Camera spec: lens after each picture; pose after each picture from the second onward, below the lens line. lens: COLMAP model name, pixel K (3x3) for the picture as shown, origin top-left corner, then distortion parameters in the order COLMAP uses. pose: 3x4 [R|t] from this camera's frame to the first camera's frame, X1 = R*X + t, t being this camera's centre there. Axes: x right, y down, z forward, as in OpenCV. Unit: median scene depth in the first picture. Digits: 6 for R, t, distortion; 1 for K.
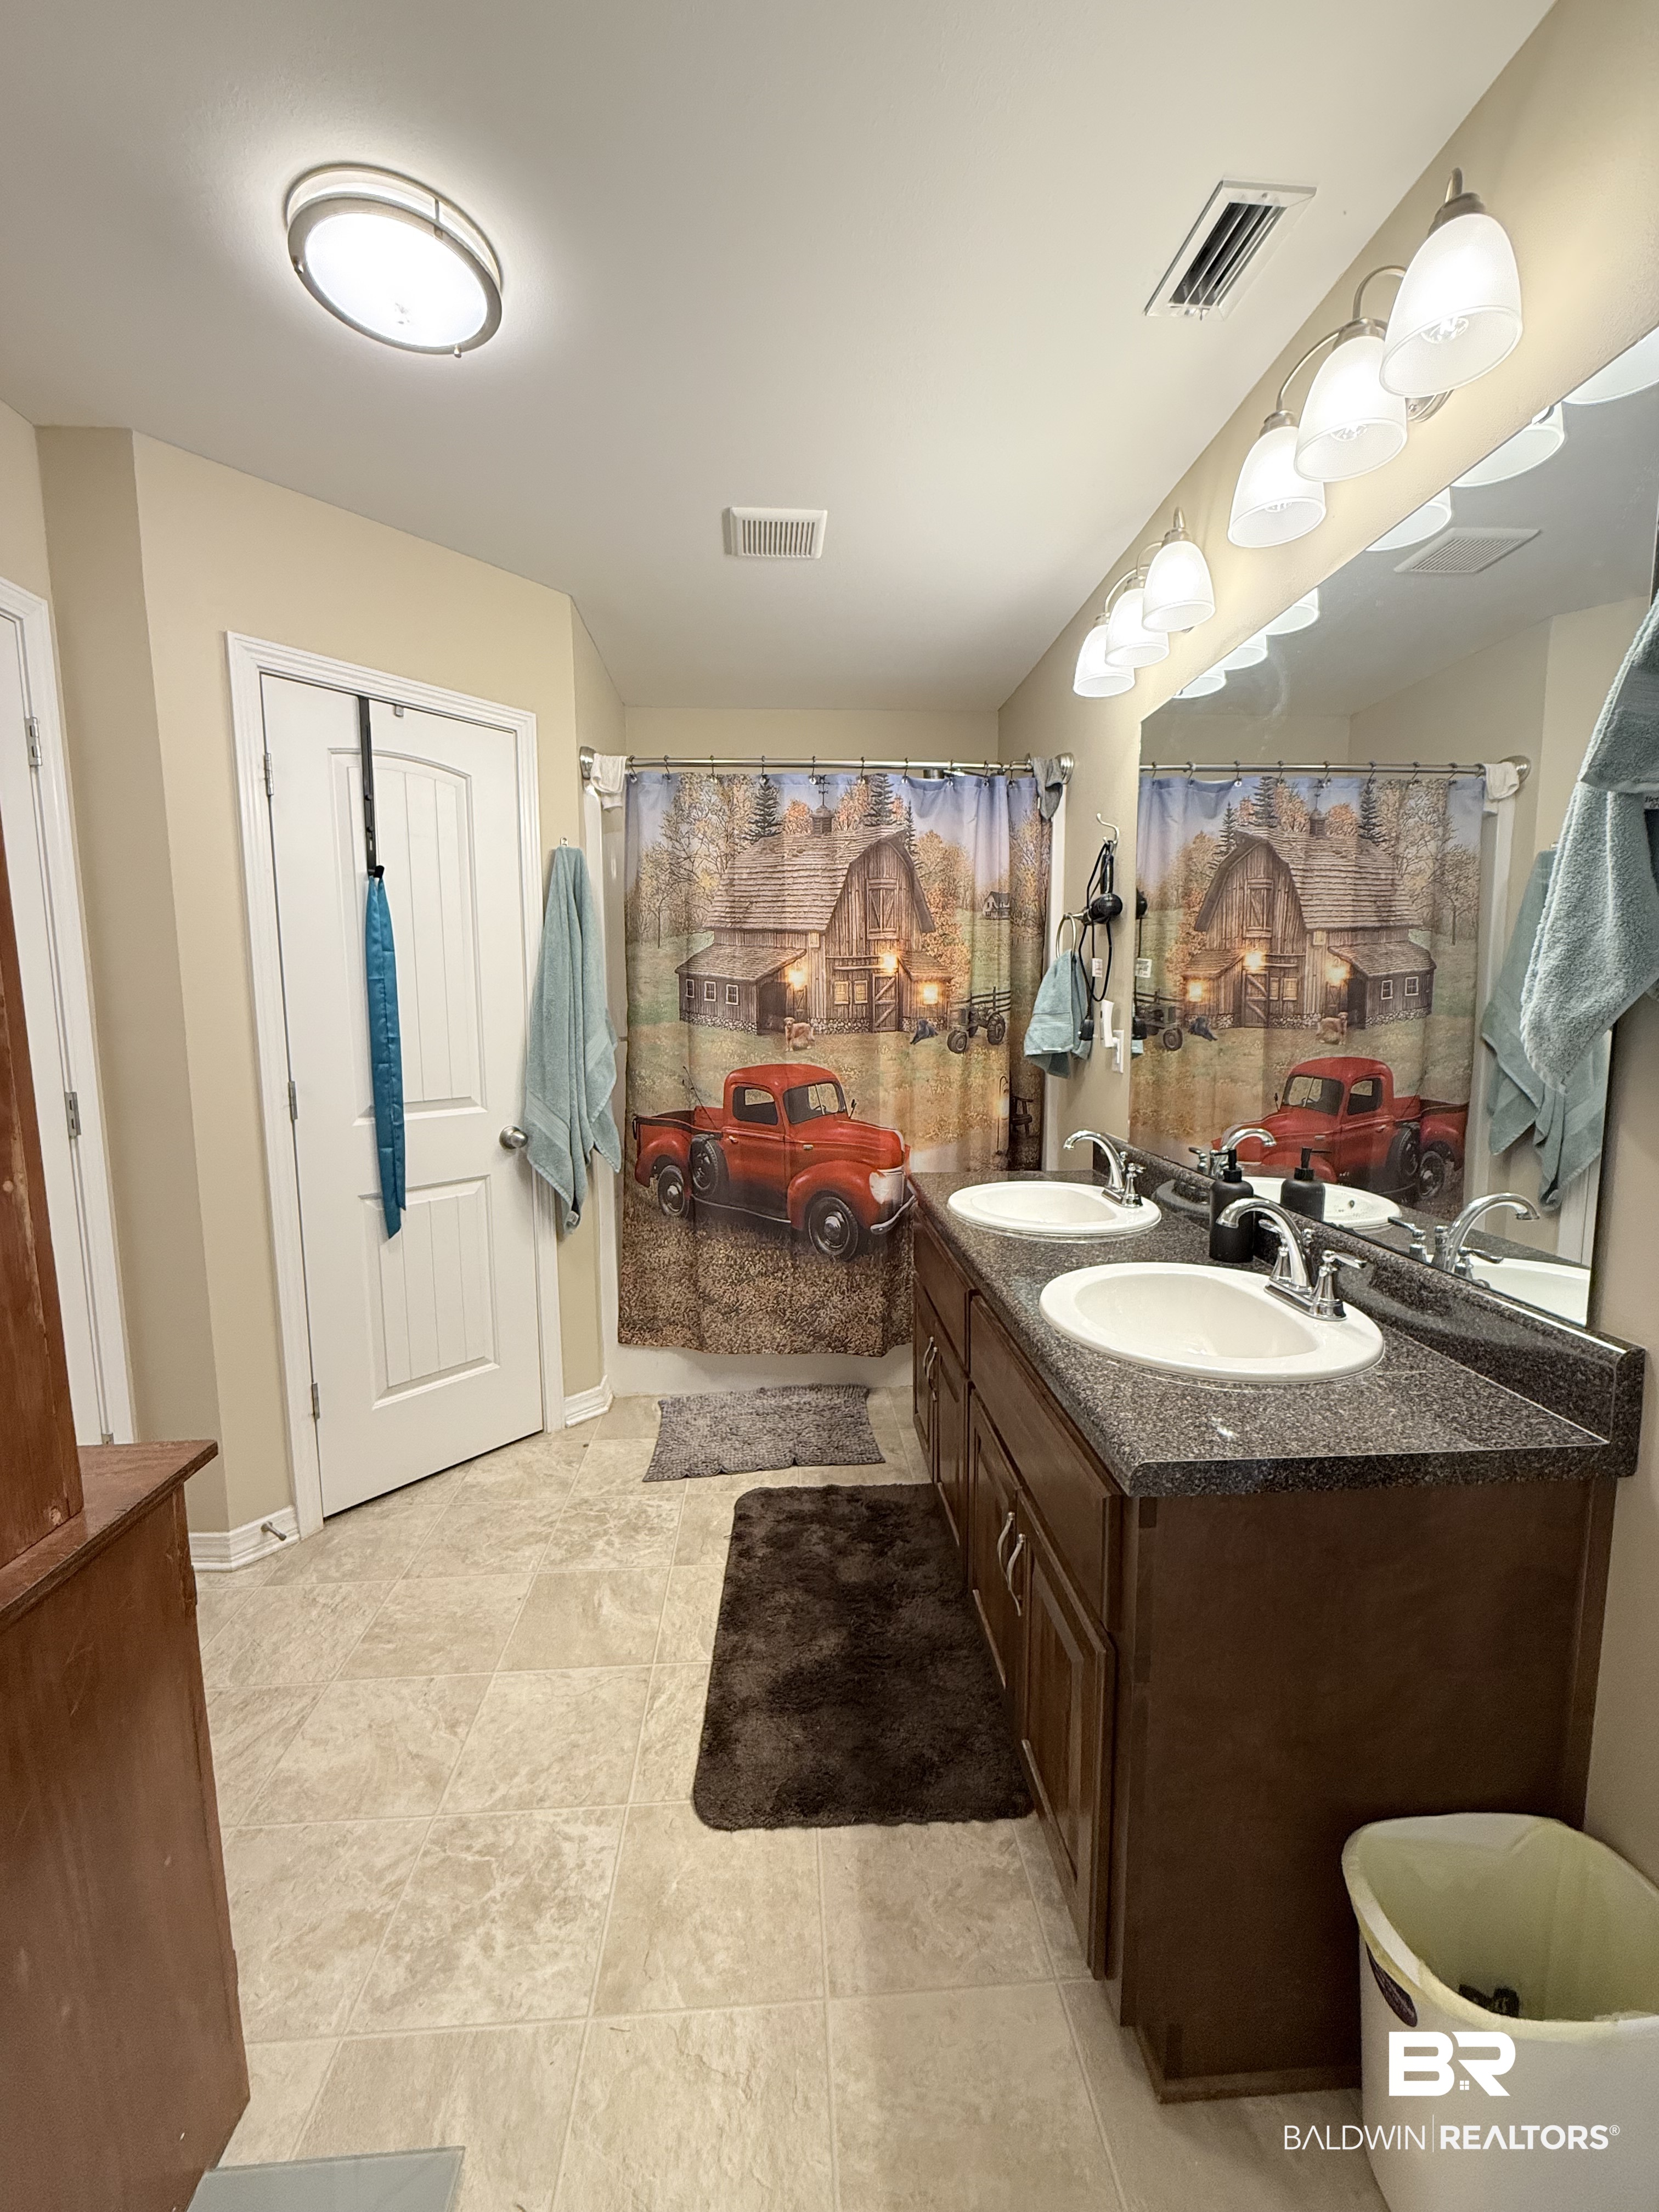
lens RADIAL K [[881.3, 0, 831.2], [0, 881.3, 1099.4], [0, 0, 1]] dist [-0.001555, 0.000036]
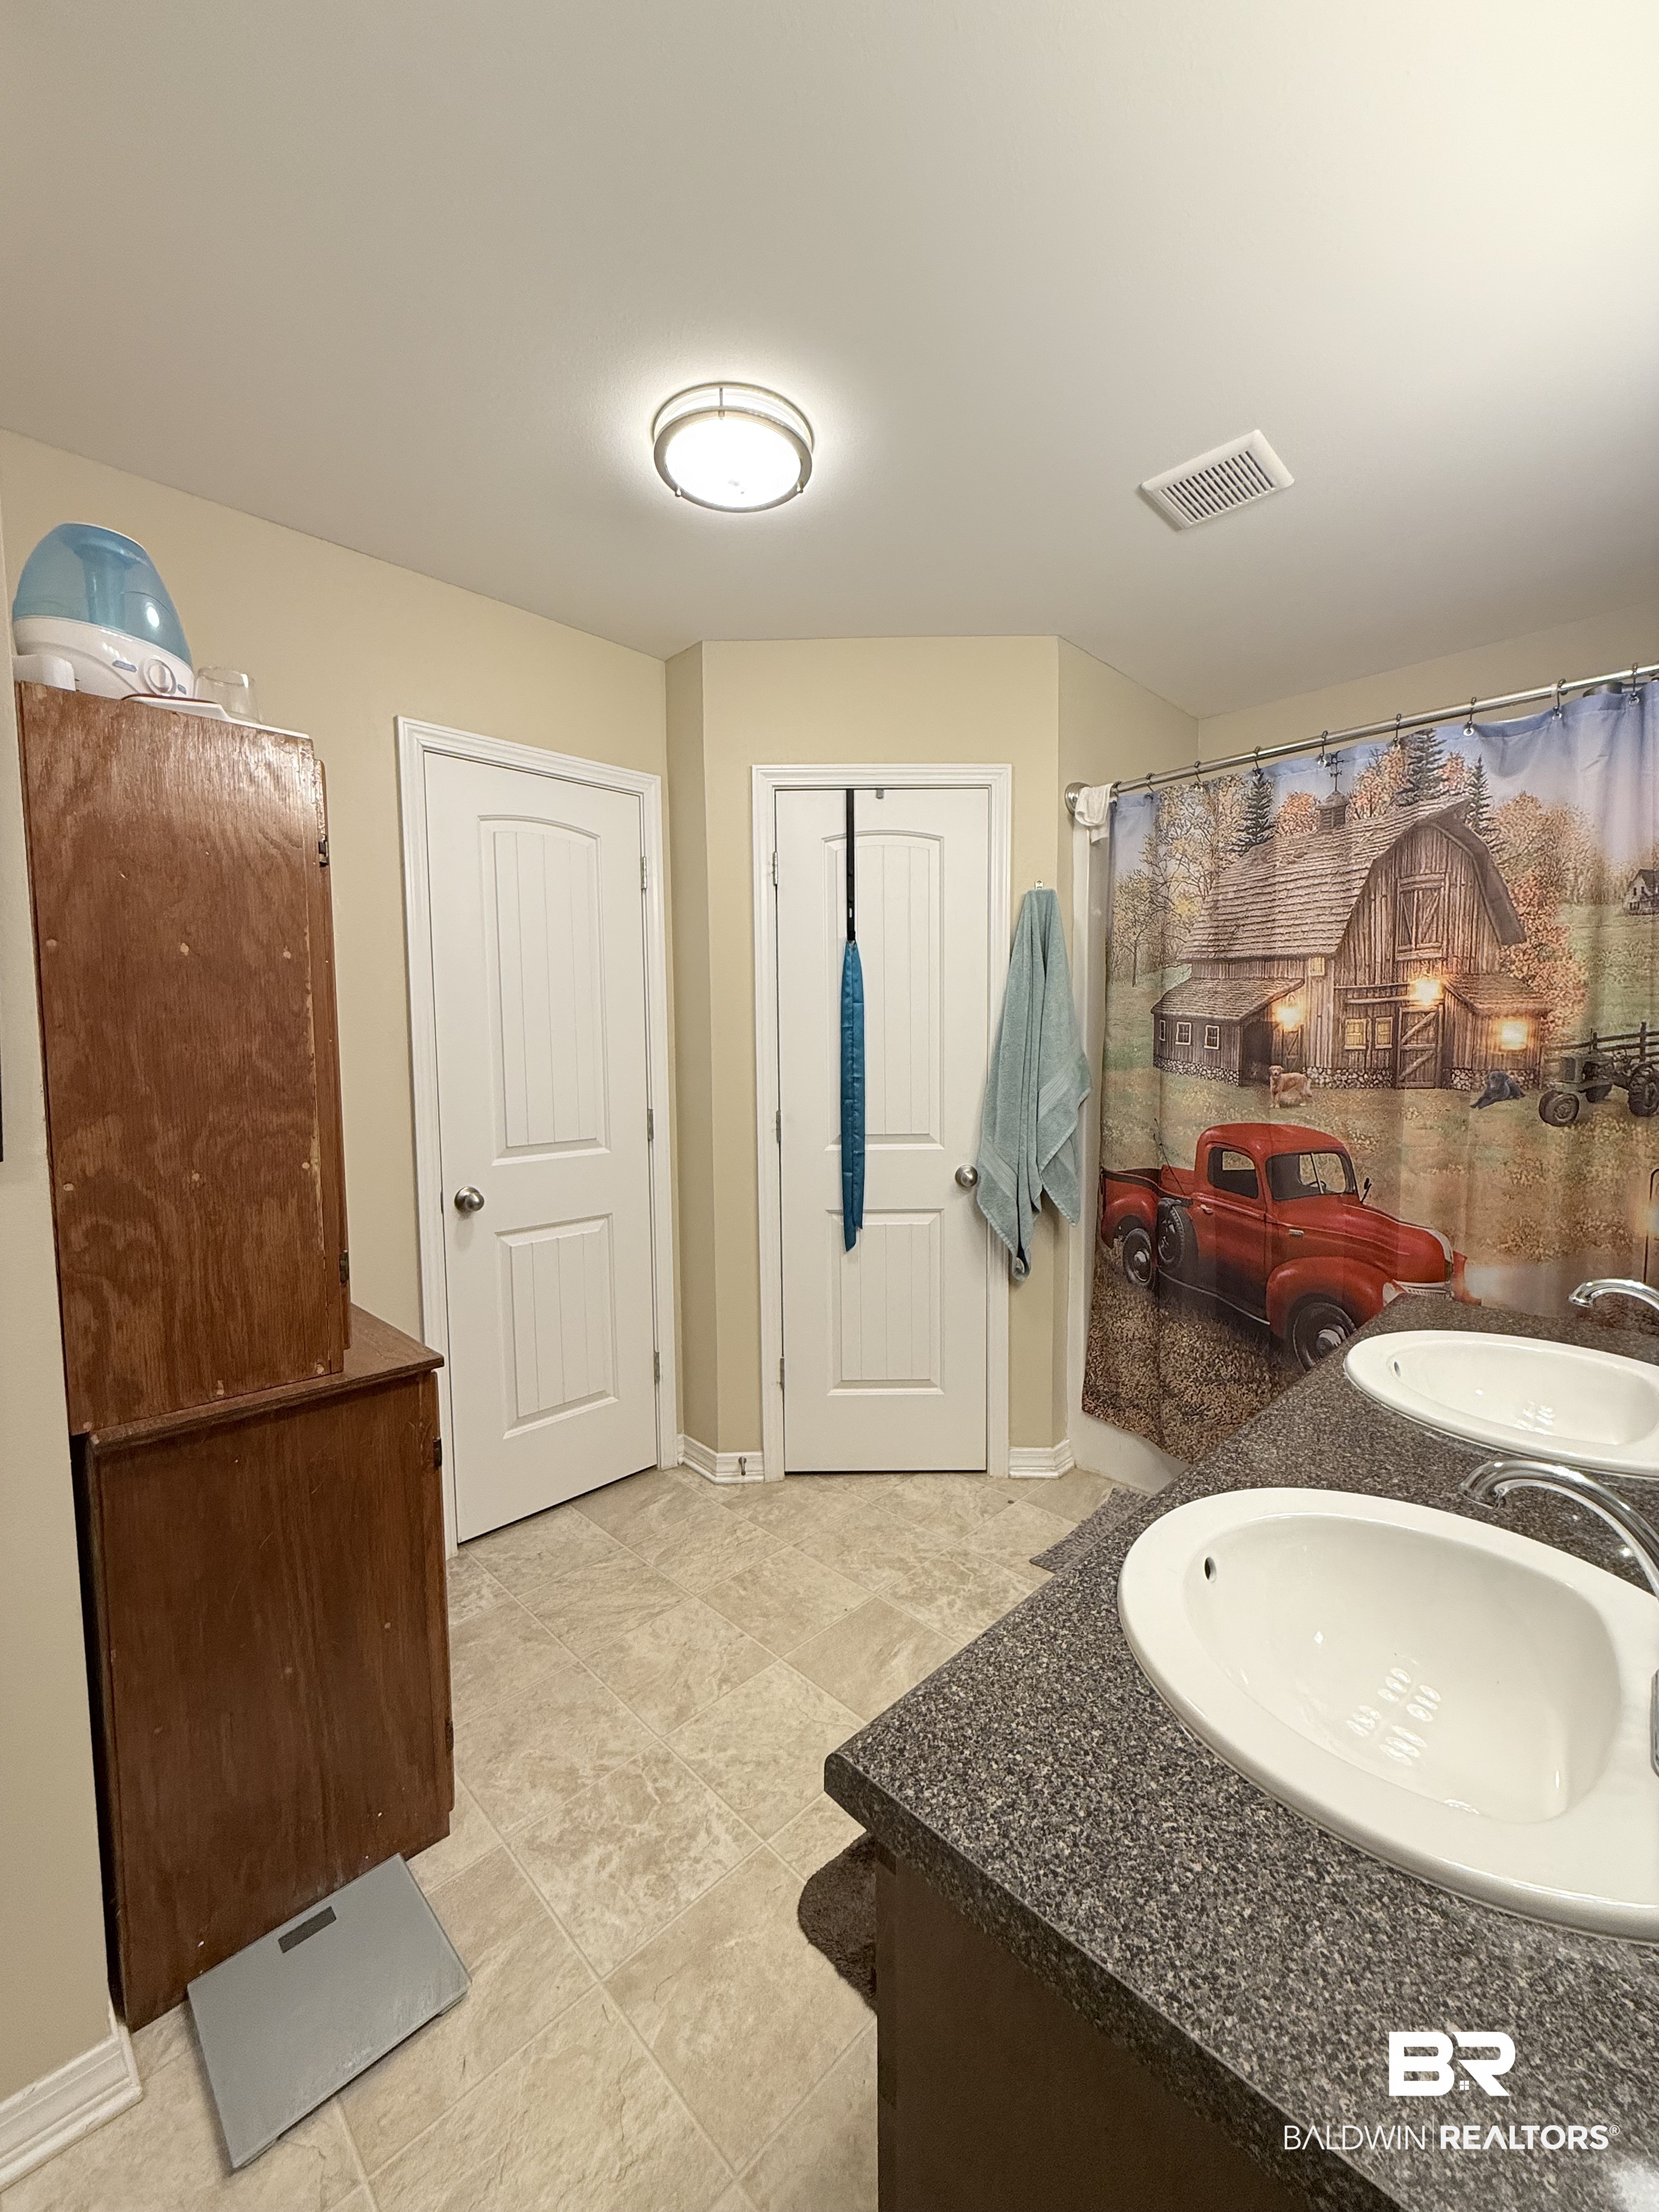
lens RADIAL K [[881.3, 0, 831.2], [0, 881.3, 1099.4], [0, 0, 1]] dist [-0.001555, 0.000036]
pose [[0.658856, 0.049493, -0.750639, 0.287822], [-0.078038, 0.996947, -0.002763, -0.029603], [0.748210, 0.060399, 0.660707, 0.179716]]
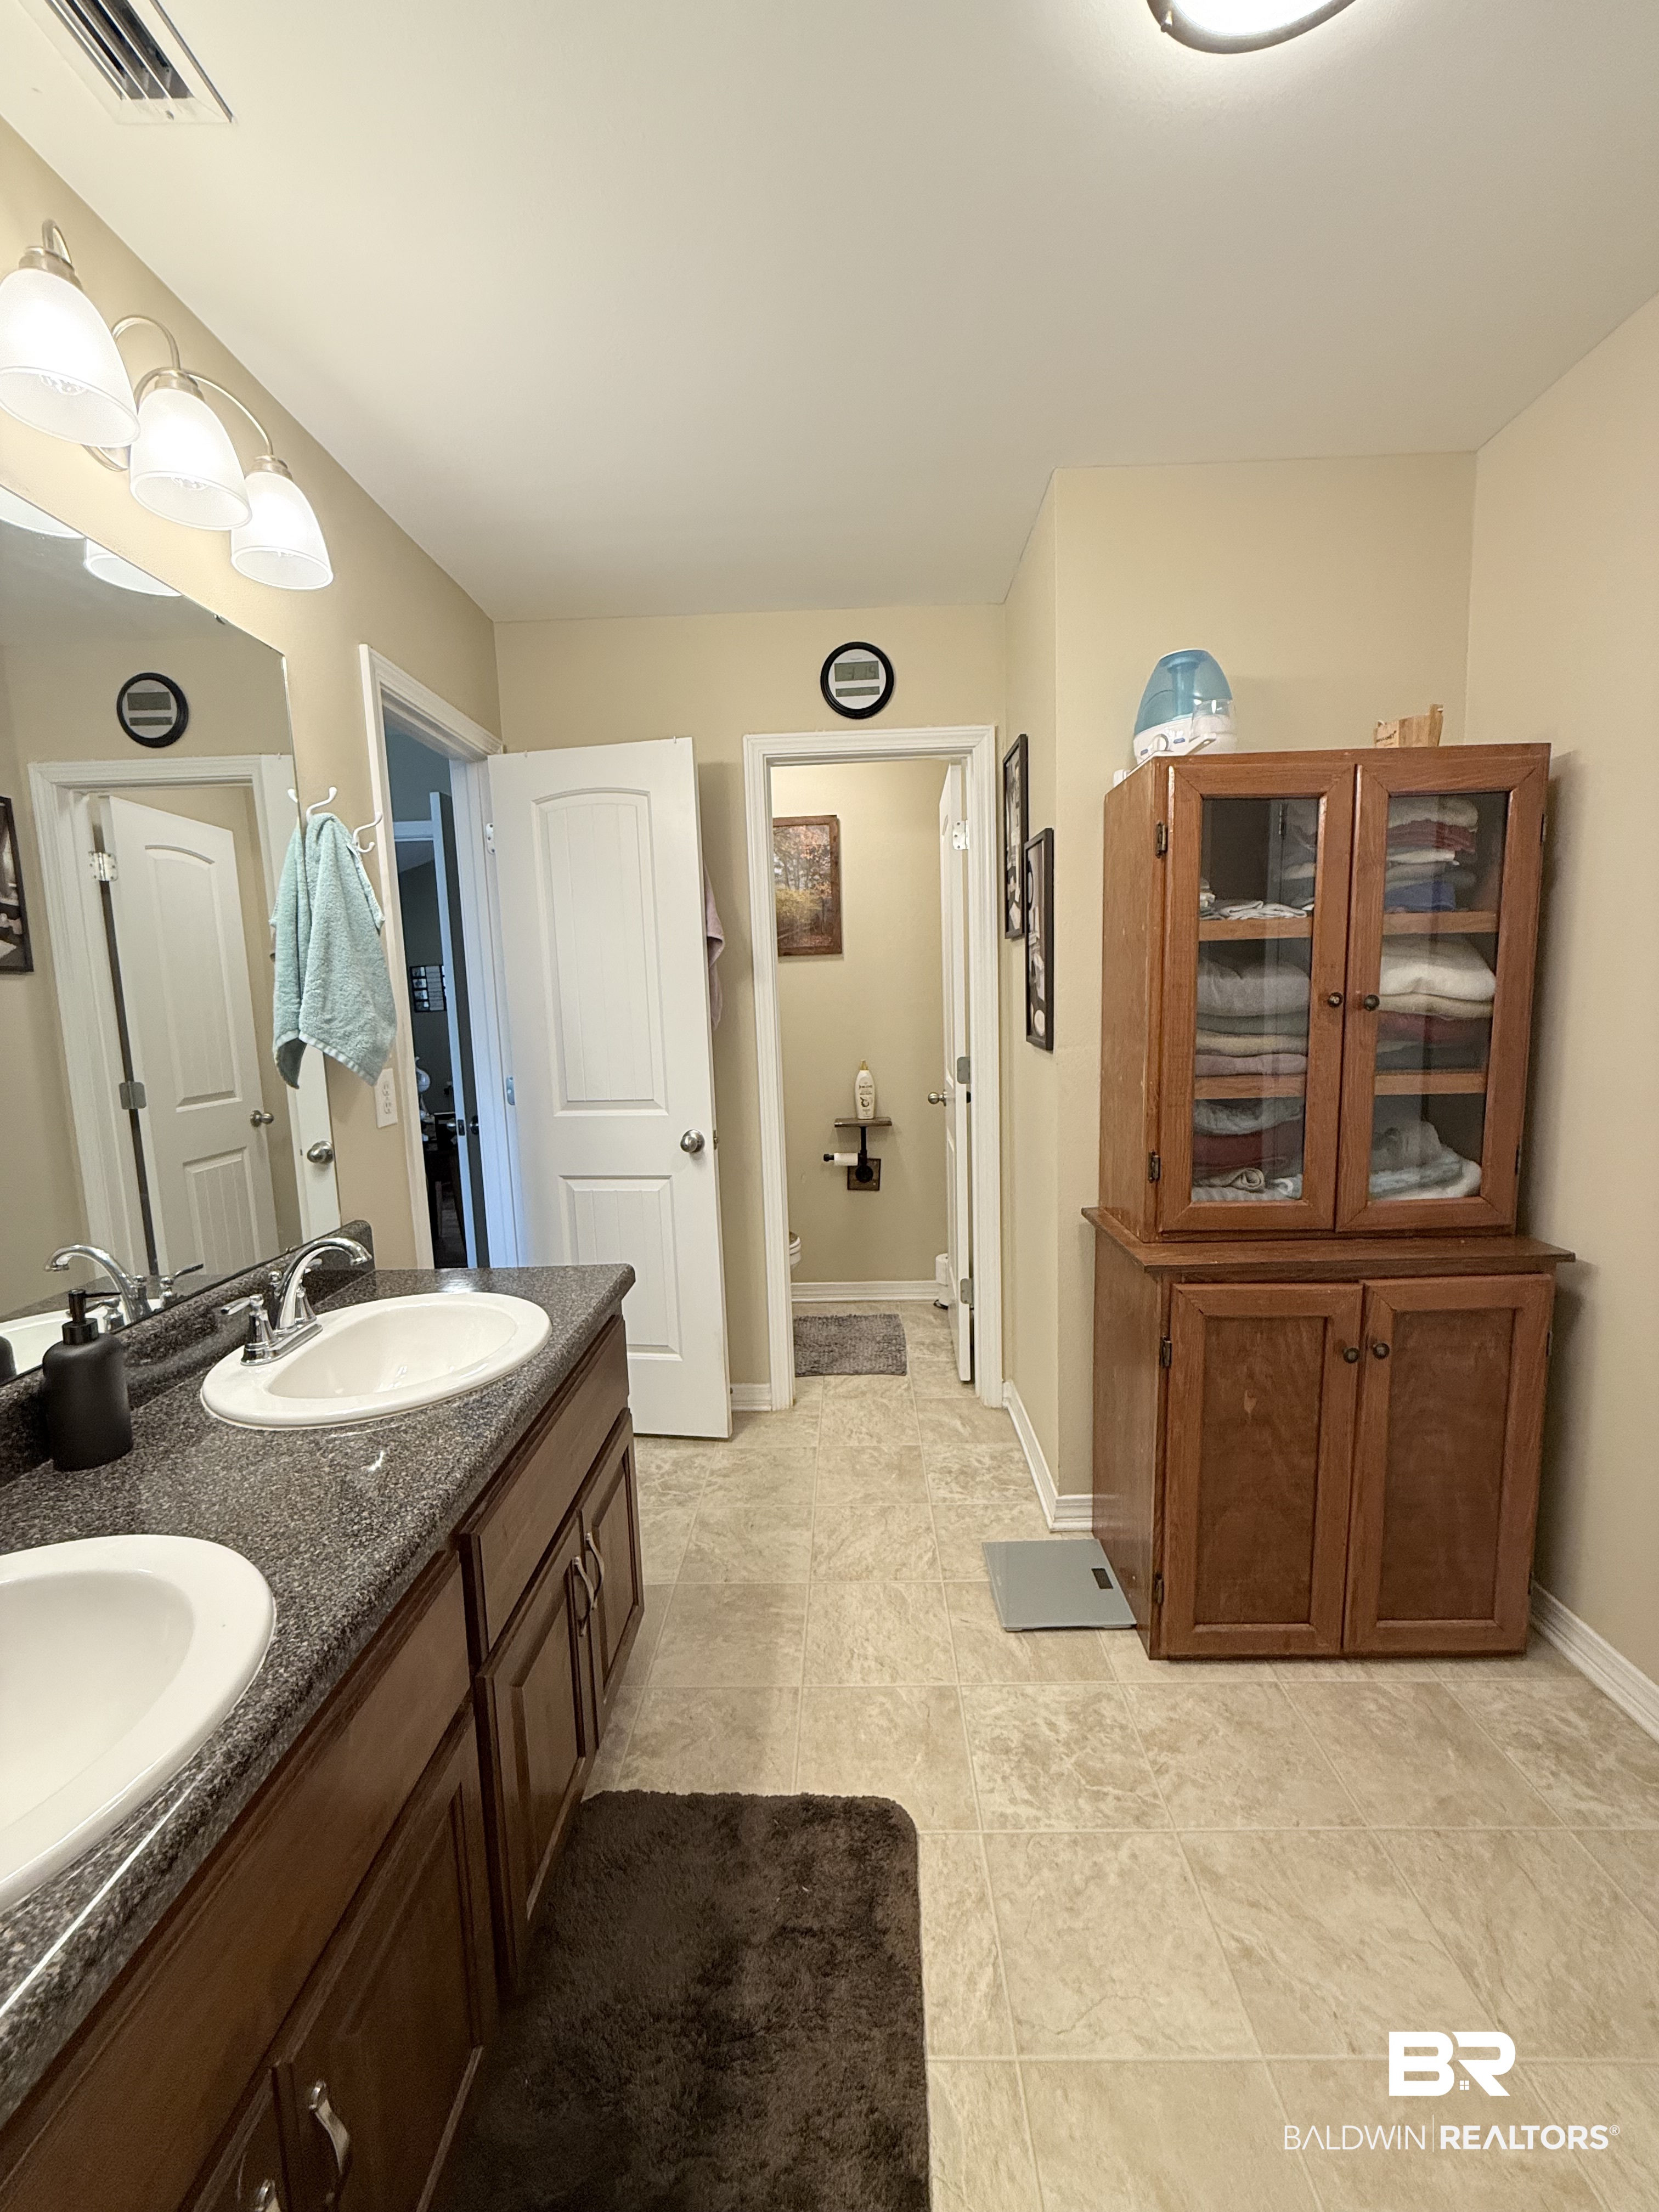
lens RADIAL K [[881.3, 0, 831.2], [0, 881.3, 1099.4], [0, 0, 1]] dist [-0.001555, 0.000036]
pose [[-0.995979, 0.025834, 0.085783, -0.090561], [0.044775, 0.972897, 0.226864, -0.121099], [-0.077598, 0.229793, -0.970141, 0.951950]]
